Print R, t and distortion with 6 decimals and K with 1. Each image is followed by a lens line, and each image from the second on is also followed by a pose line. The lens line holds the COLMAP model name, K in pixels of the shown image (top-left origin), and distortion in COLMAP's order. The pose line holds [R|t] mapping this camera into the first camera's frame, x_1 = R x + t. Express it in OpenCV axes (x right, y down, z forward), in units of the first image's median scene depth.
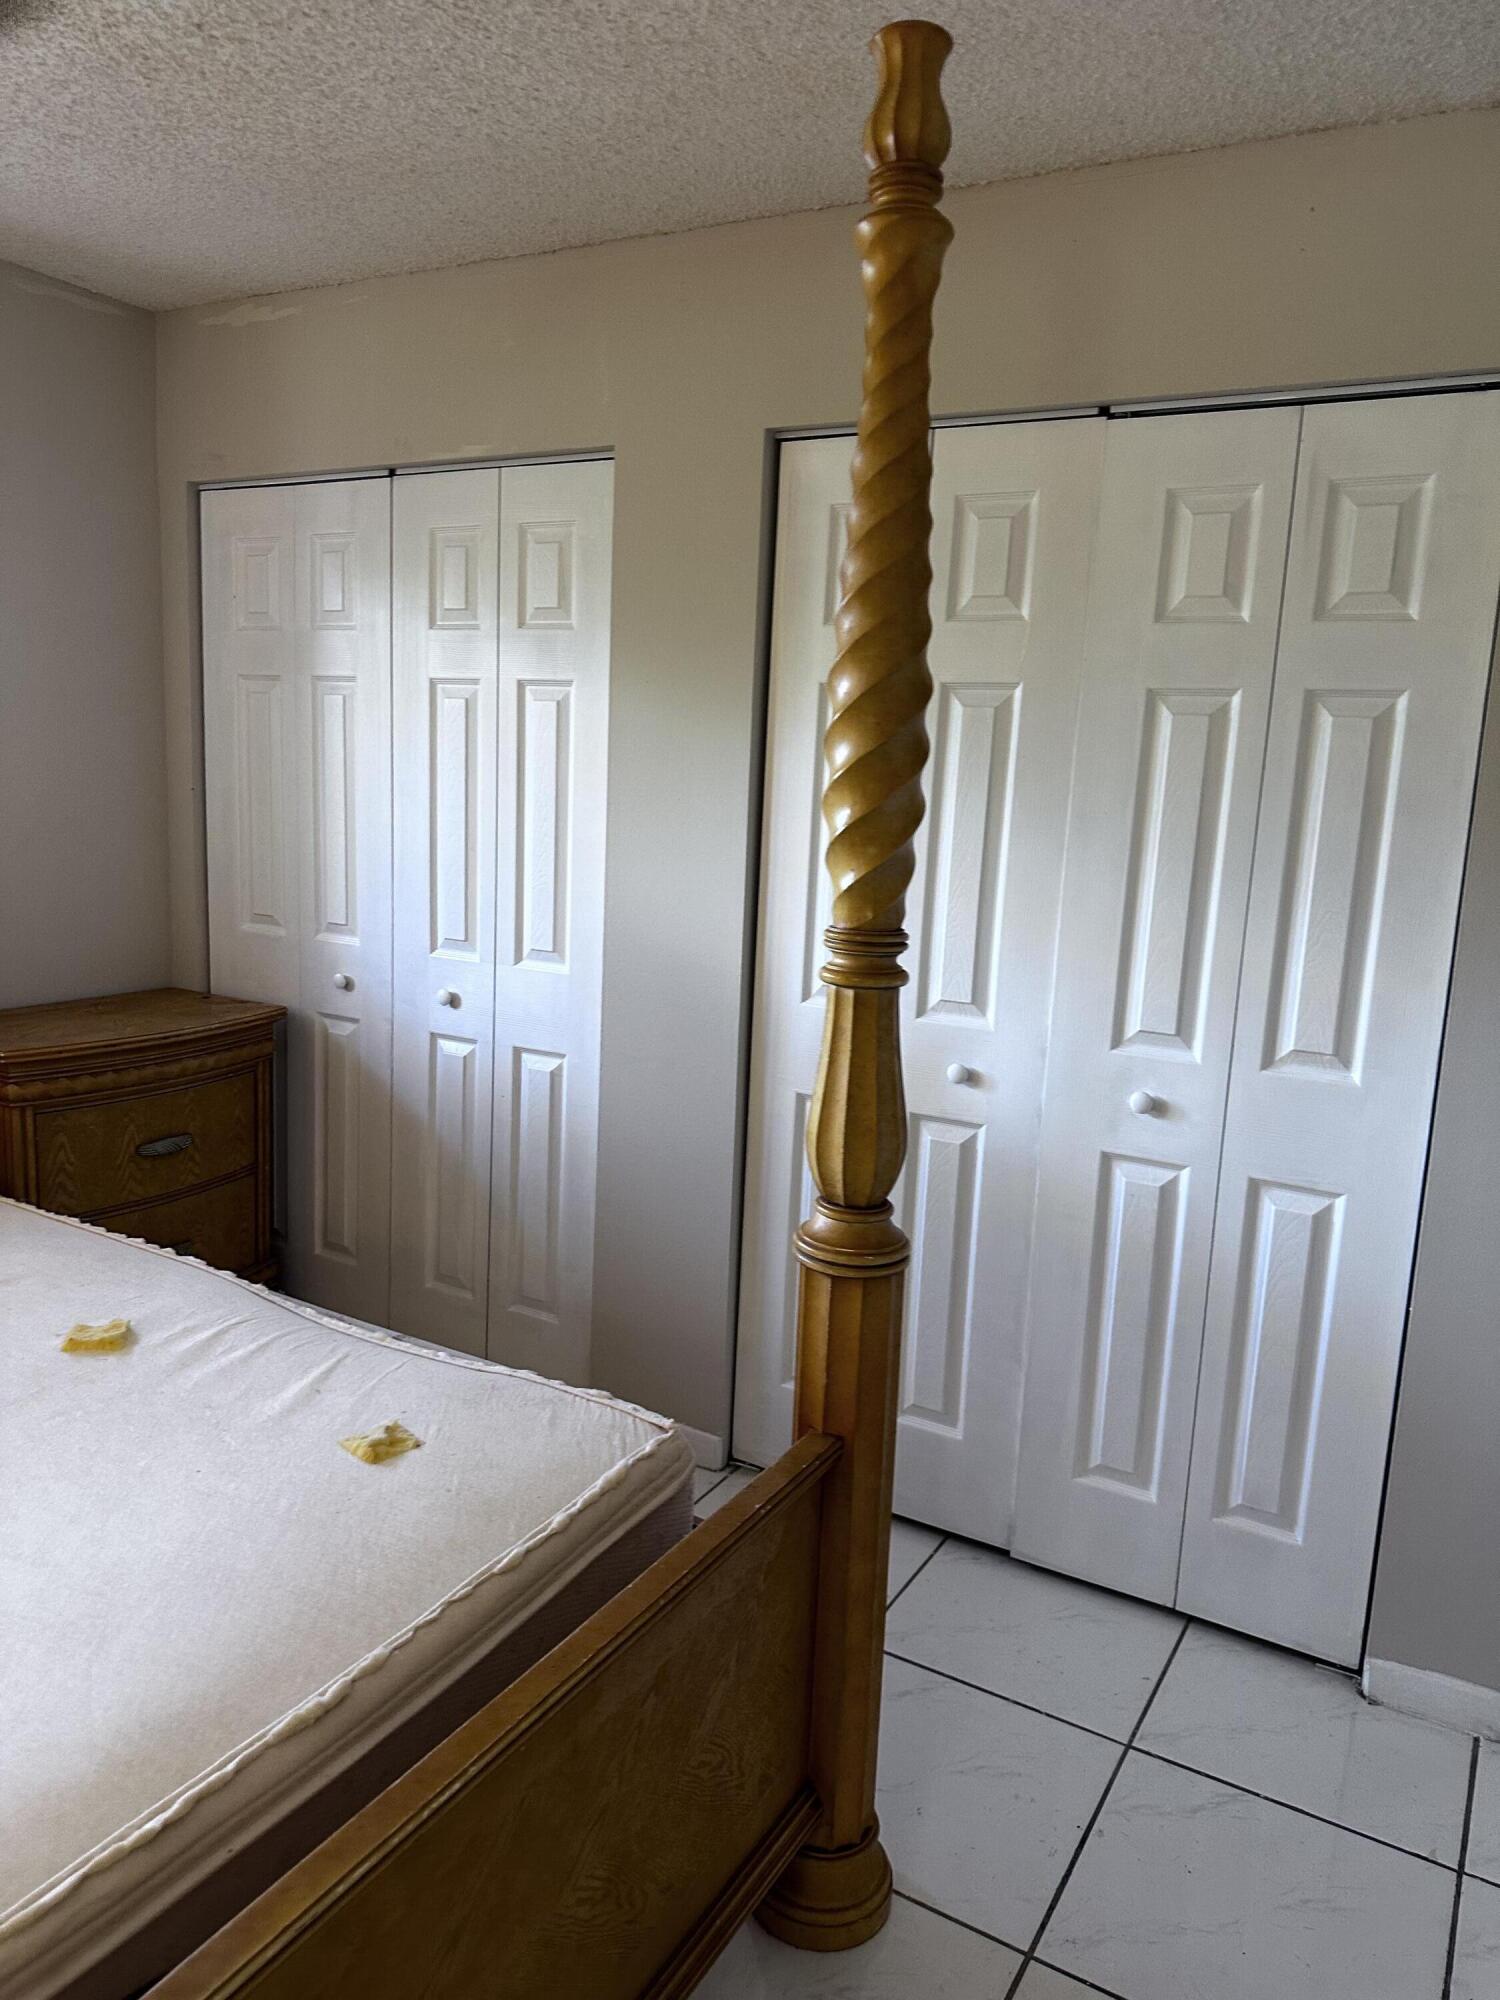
lens RADIAL K [[1421.1, 0, 745.6], [0, 1421.1, 997.1], [0, 0, 1]] dist [0.053254, -0.044228]
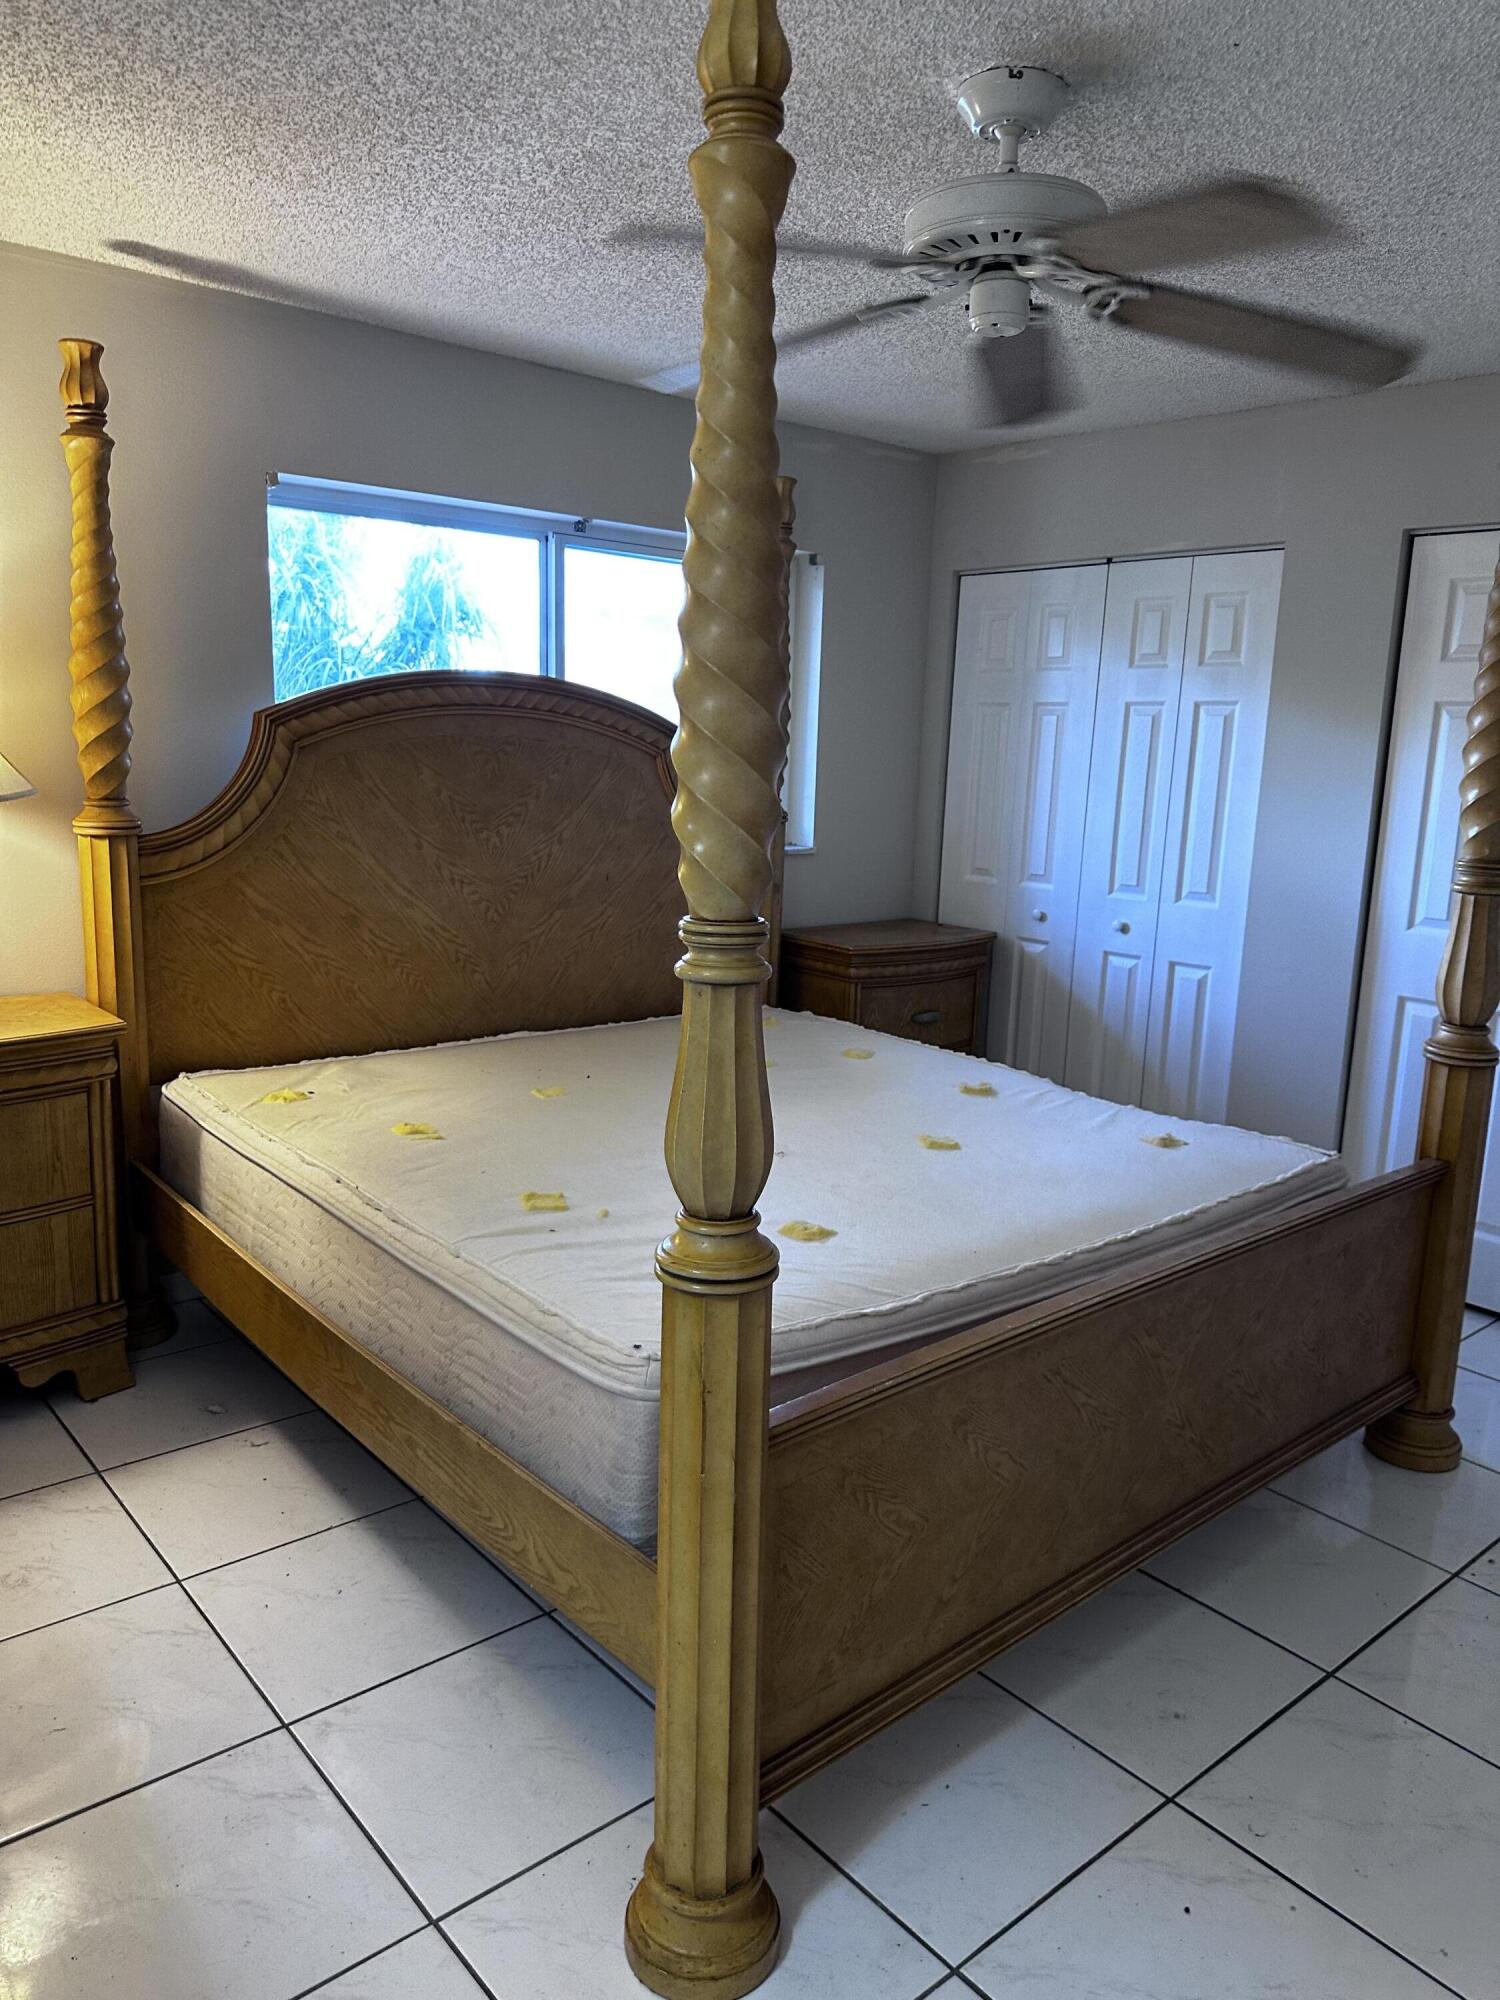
lens RADIAL K [[1421.1, 0, 736.5], [0, 1421.1, 1016.8], [0, 0, 1]] dist [0.053254, -0.044228]
pose [[0.941412, 0.051325, -0.333331, -0.096105], [-0.044387, 0.998611, 0.028403, 0.071456], [0.334325, -0.011943, 0.942382, -0.504312]]
